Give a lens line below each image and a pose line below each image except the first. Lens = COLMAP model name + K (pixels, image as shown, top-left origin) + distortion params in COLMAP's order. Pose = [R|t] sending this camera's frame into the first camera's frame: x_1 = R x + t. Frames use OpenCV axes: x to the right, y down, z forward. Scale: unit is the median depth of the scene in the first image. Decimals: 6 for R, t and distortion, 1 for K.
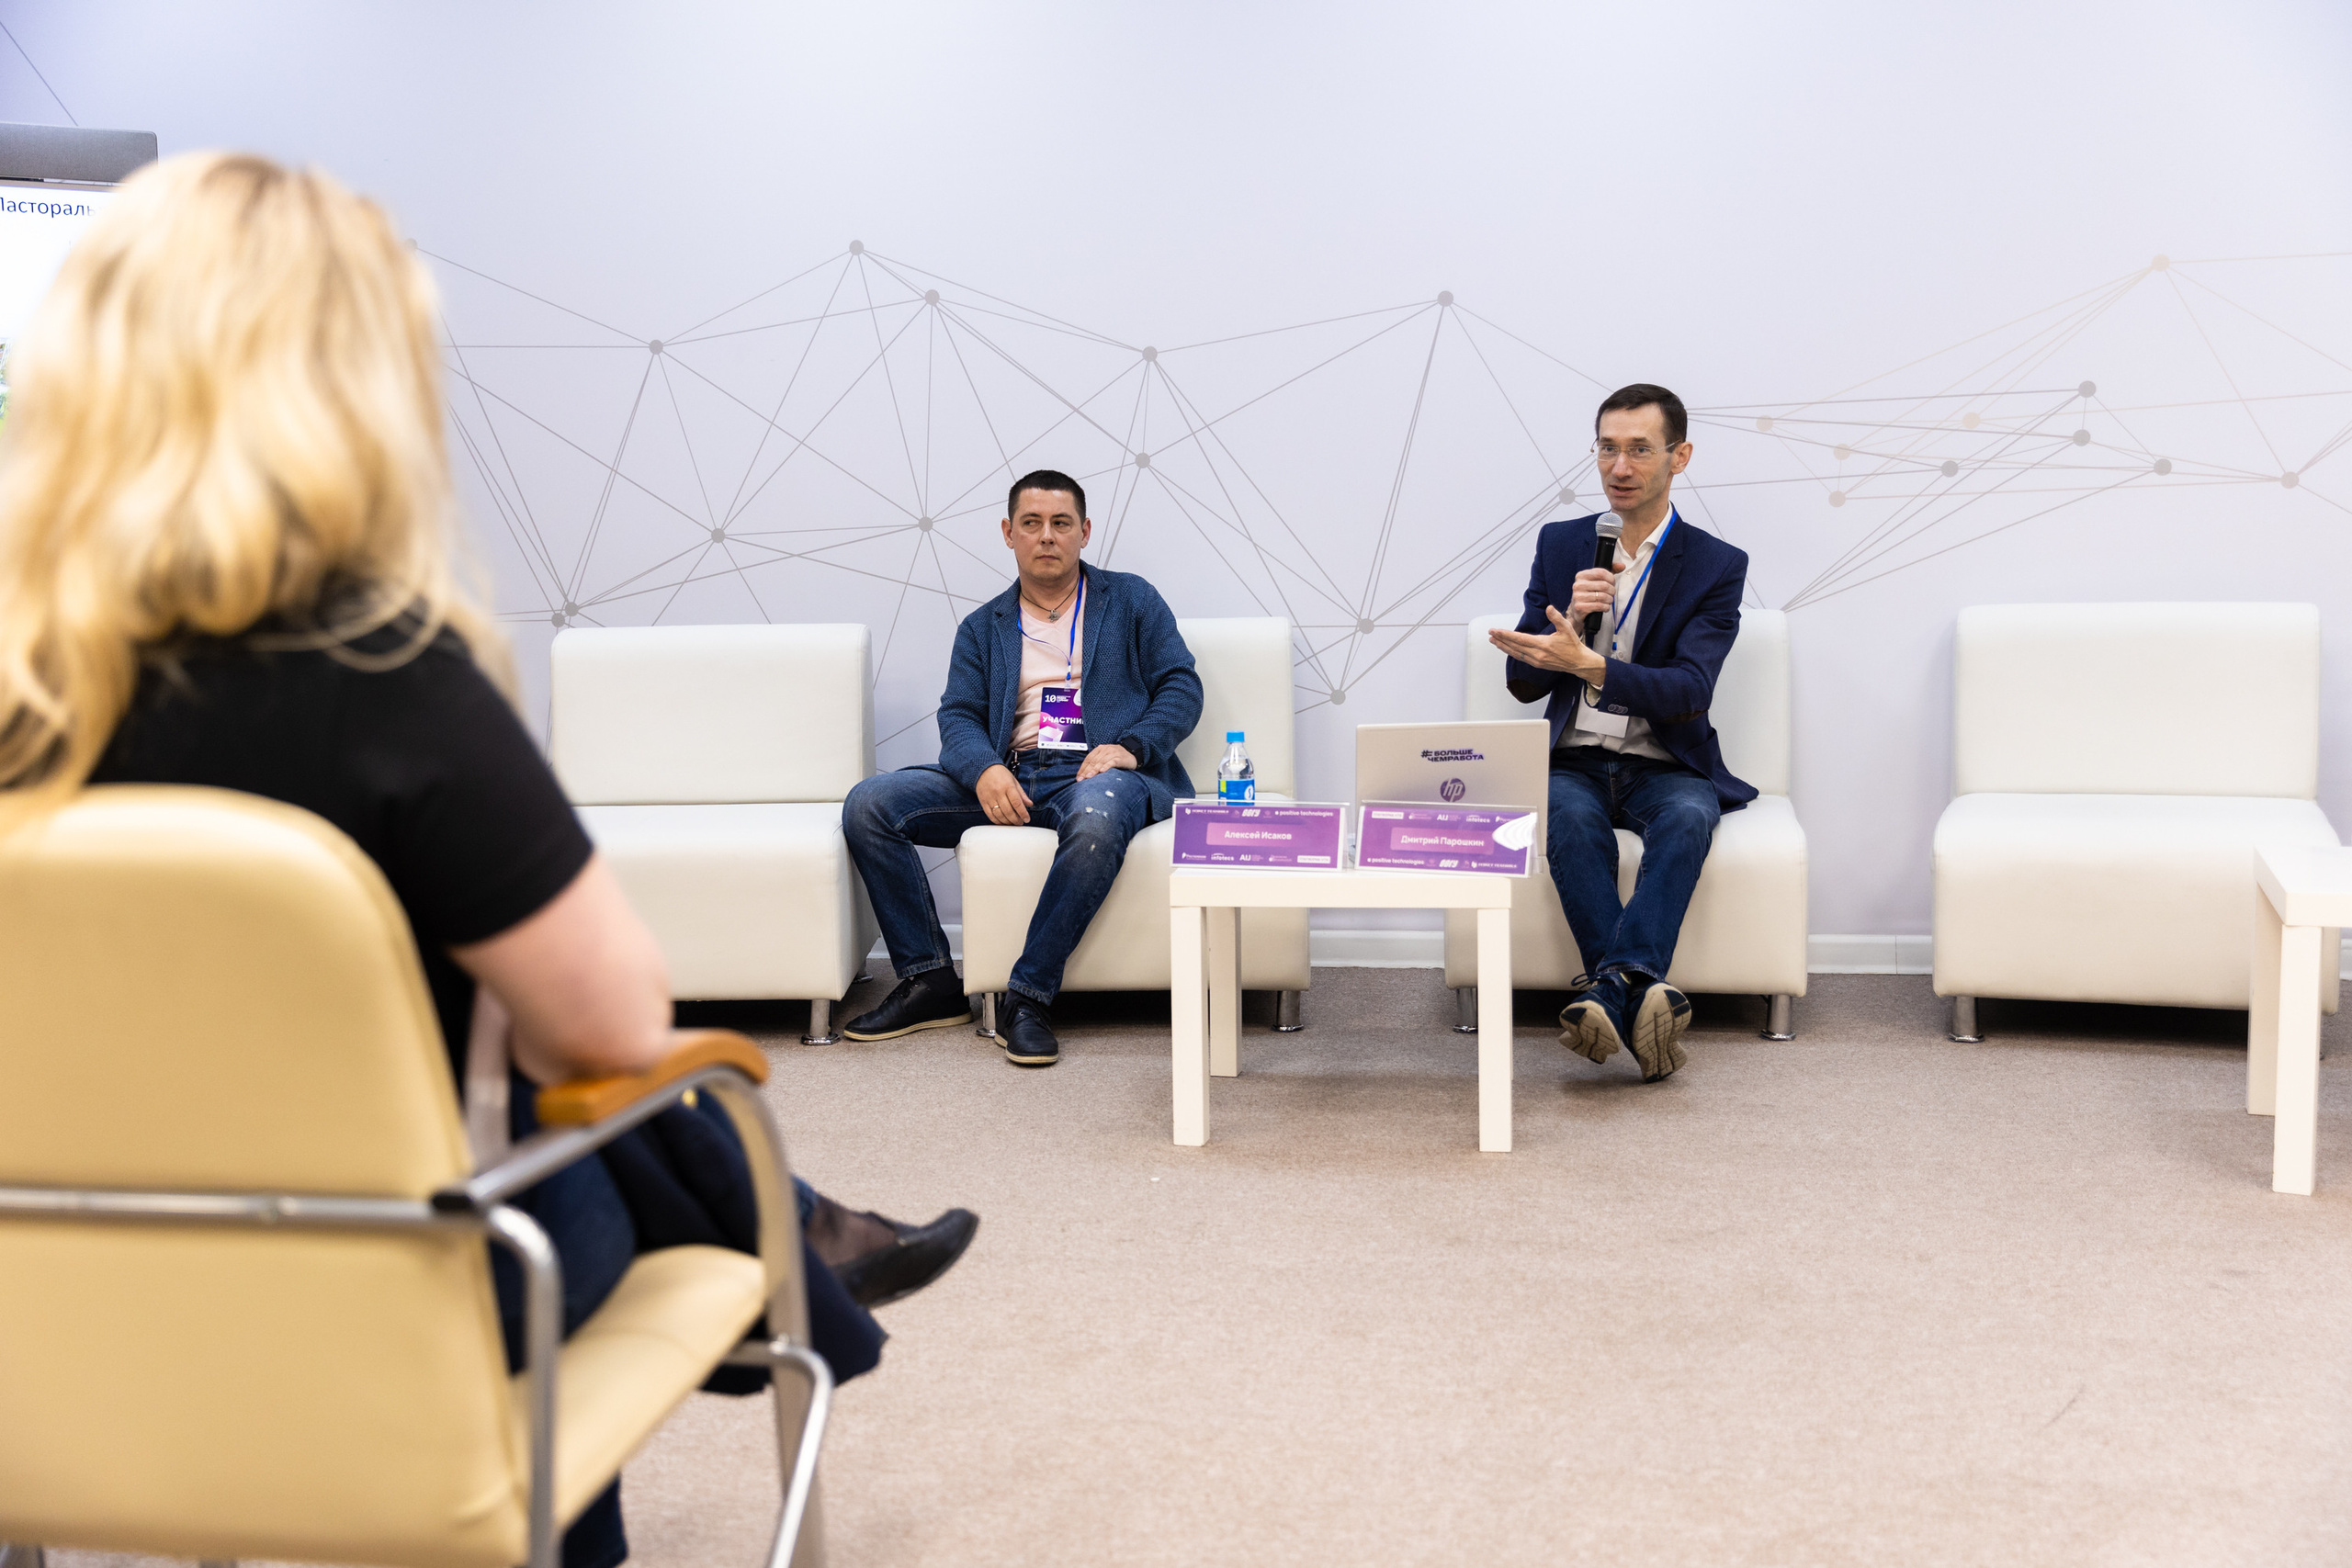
lens RADIAL K [[2328.1, 0, 1173.1], [0, 2328.1, 796.2], [0, 0, 1]] dist [0.020281, 0.000000]
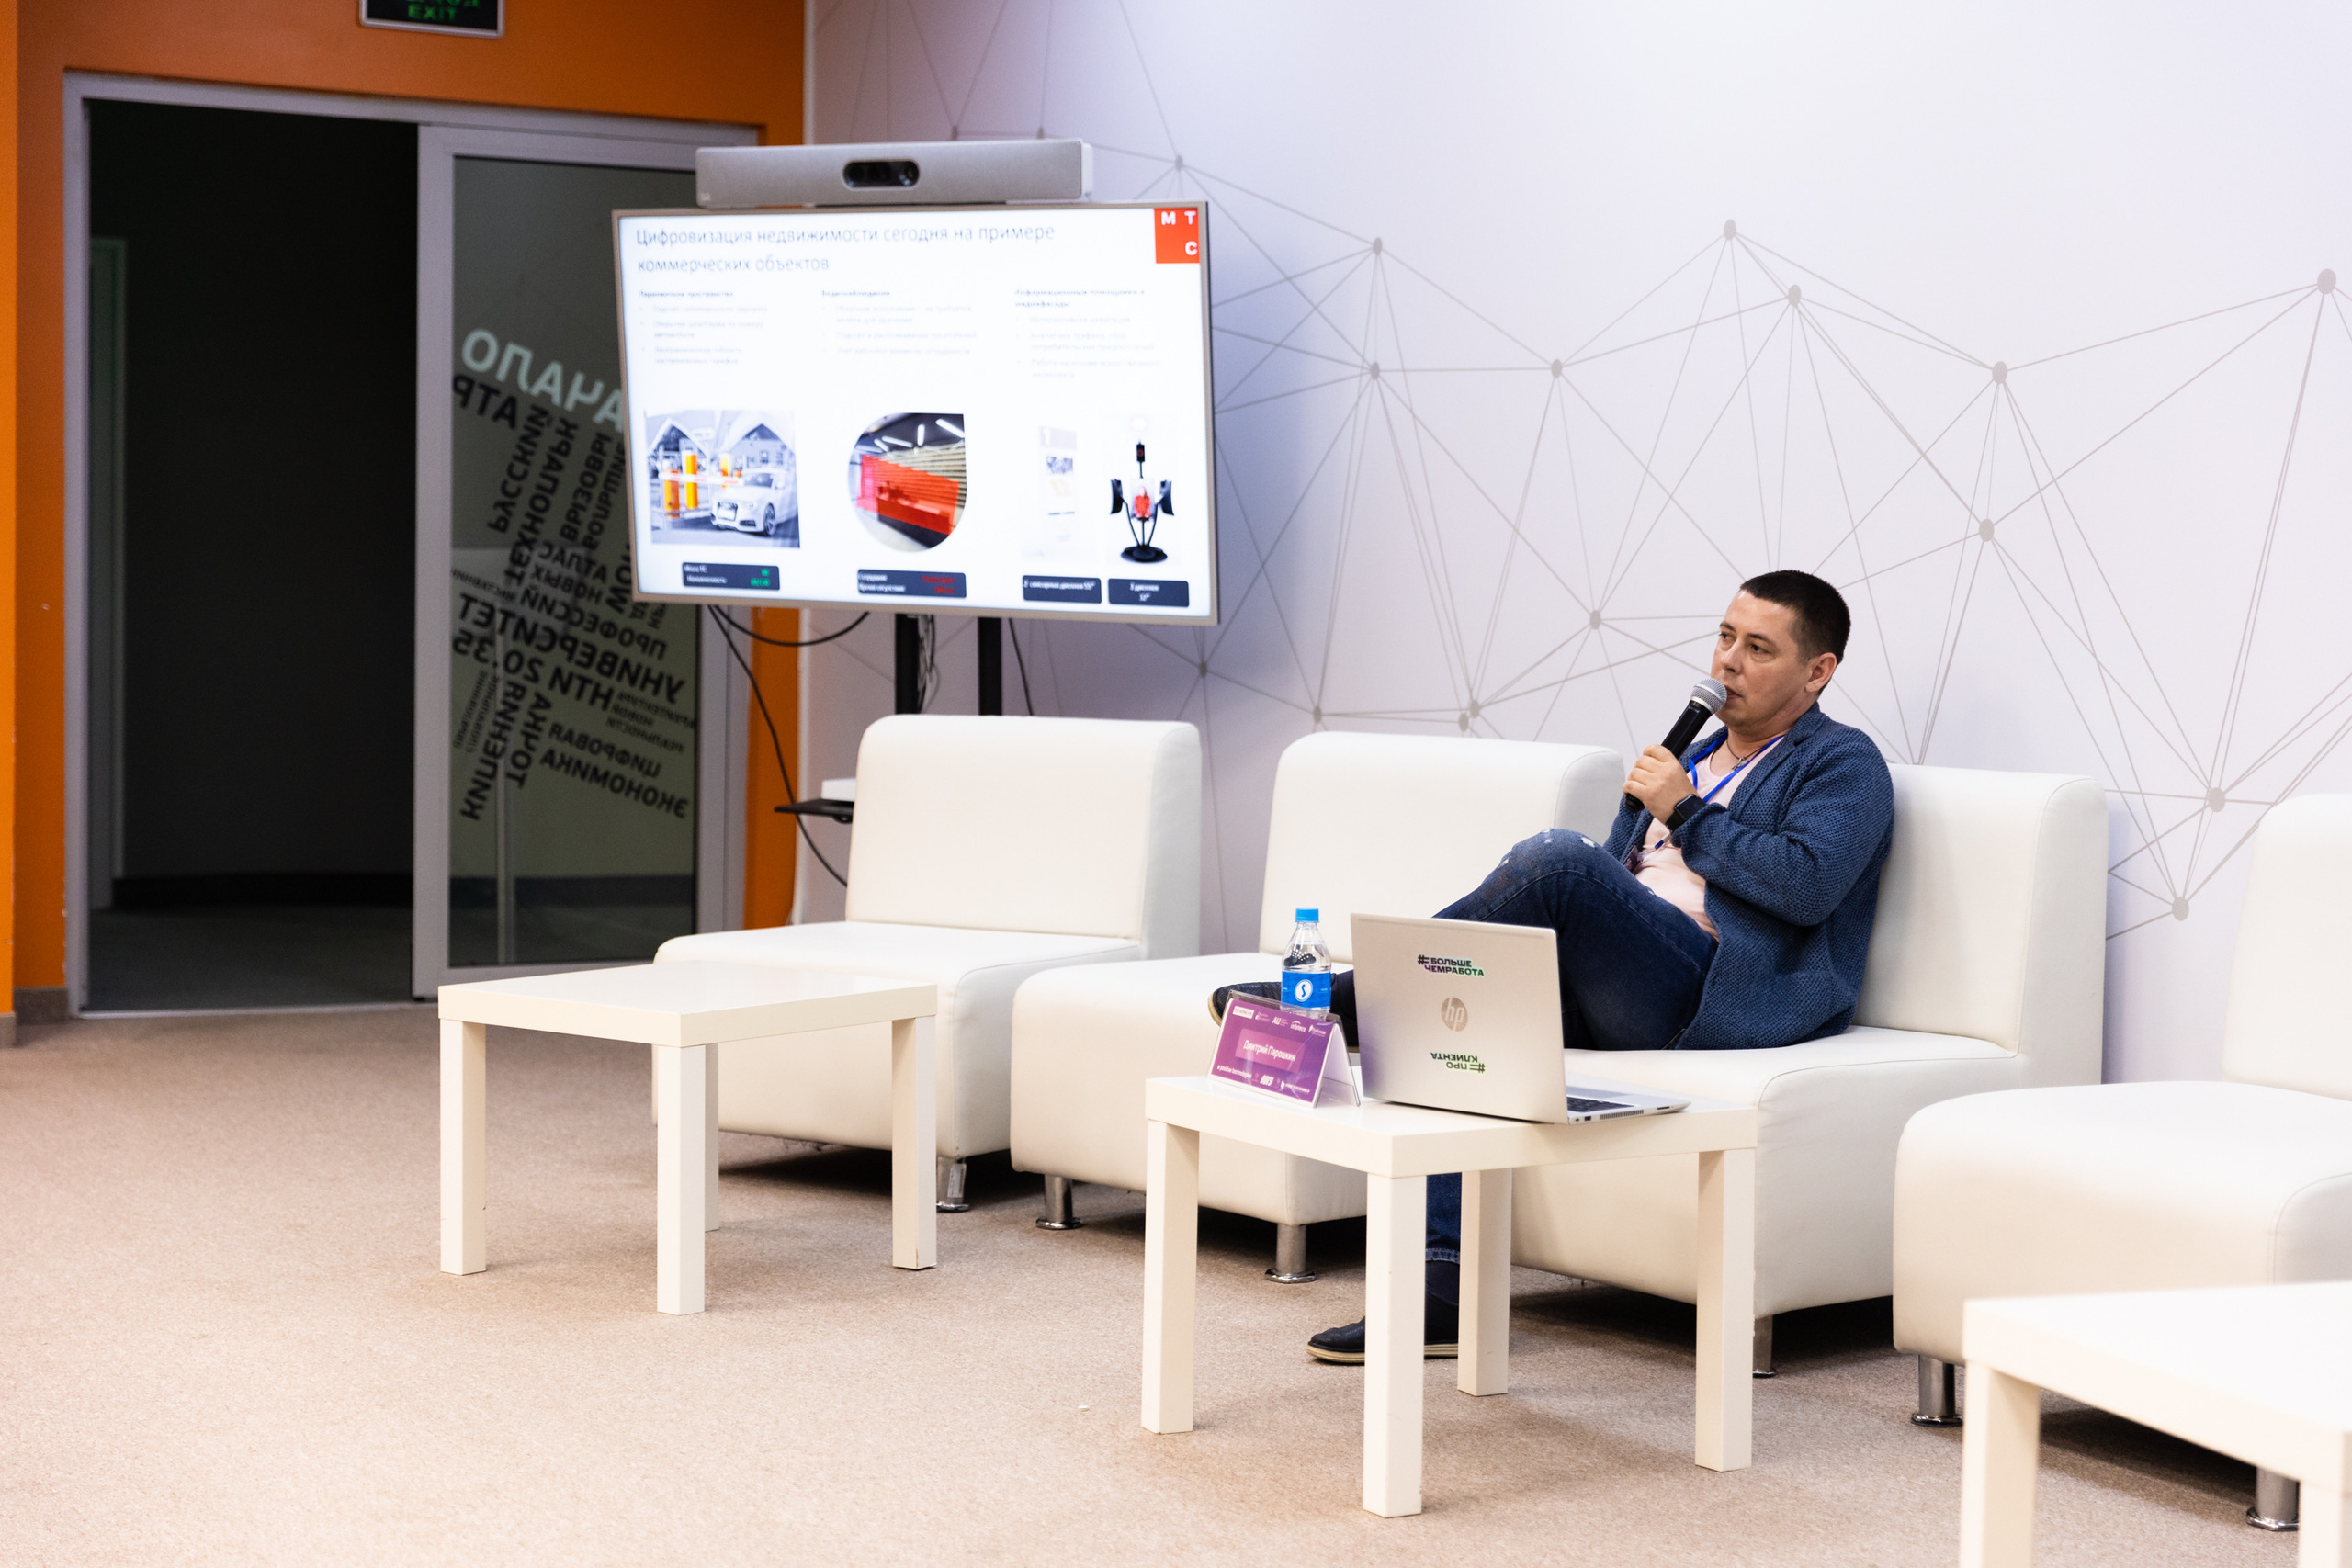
lens RADIAL K [[3918.7, 0, 1173.9], [0, 3918.7, 802.6], [0, 0, 1]] dist [0.000082, 0.000000]
pose [[0.641246, 0.070391, -0.764100, 0.788890], [-0.108251, 0.994123, 0.000736, -0.047414], [0.759661, 0.082242, 0.645098, 0.117071]]
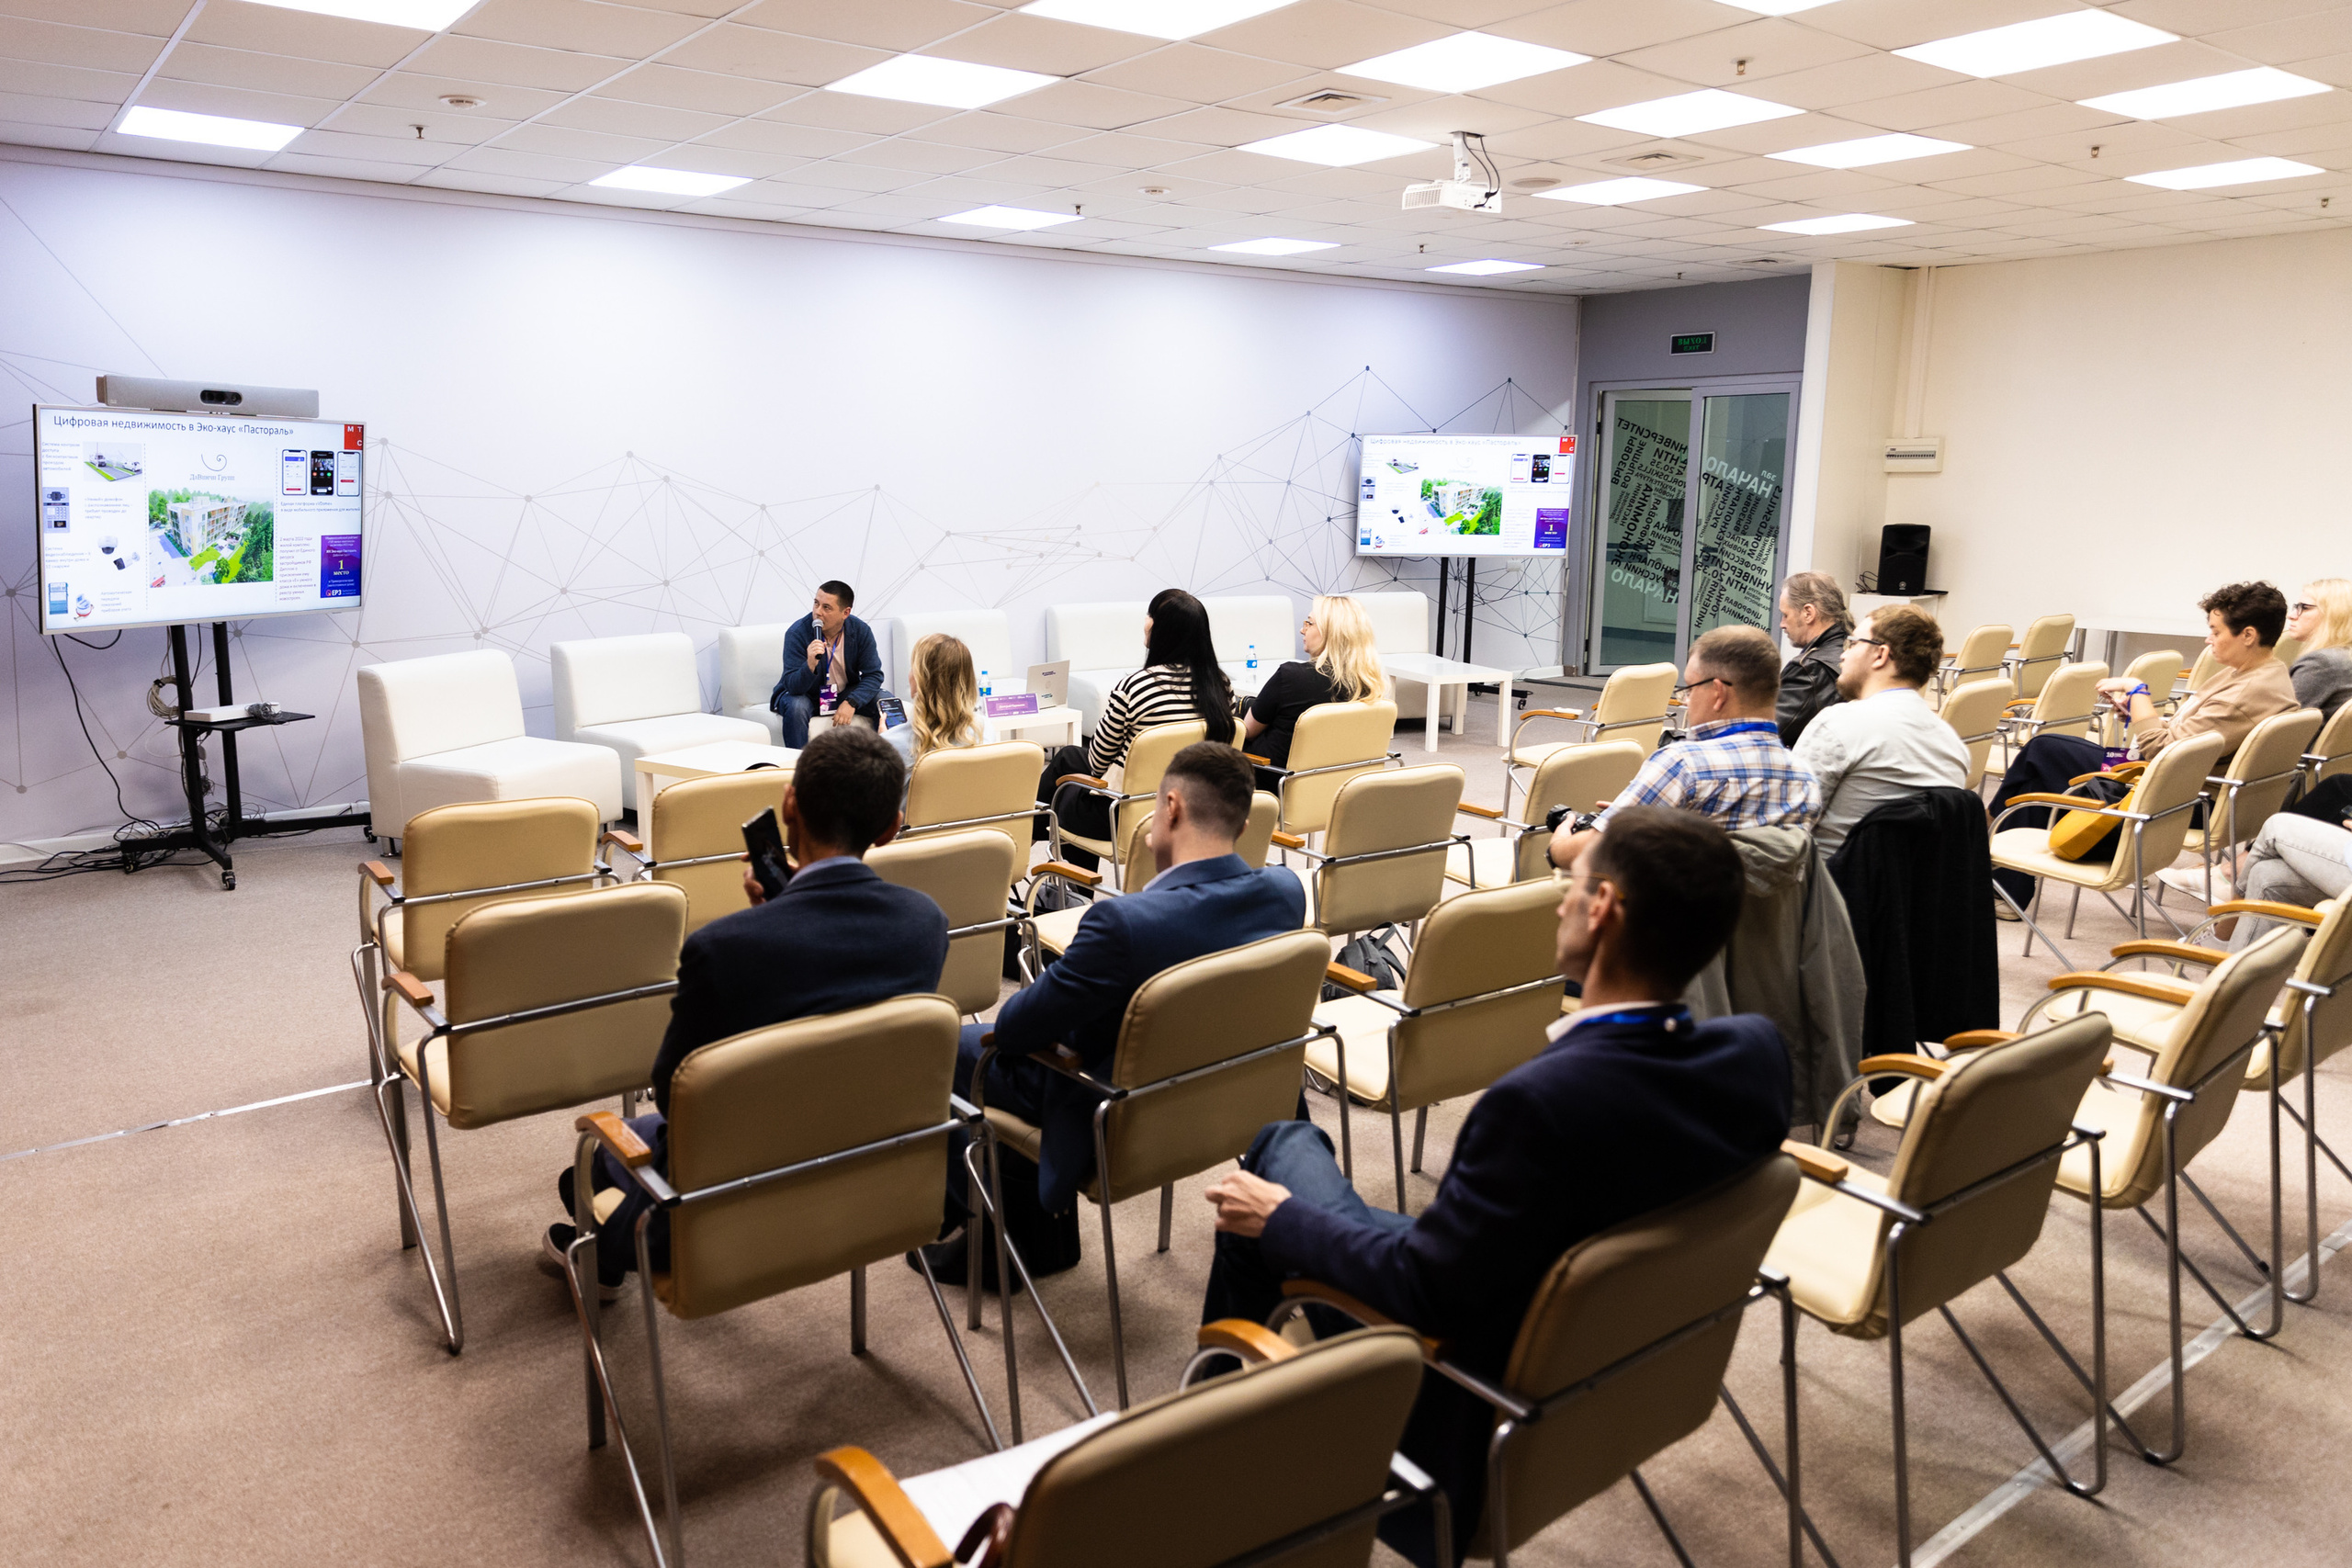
lens RADIAL K [[1626.7, 0, 1172.2], [0, 1626.7, 791.9], [0, 0, 1]] dist [0.009327, -0.006539]
pose [[0.647655, -0.130863, 0.750612, -1.109542], [0.063938, 0.991000, 0.117605, -0.083088], [-0.759247, -0.028175, 0.650193, -0.403175]]
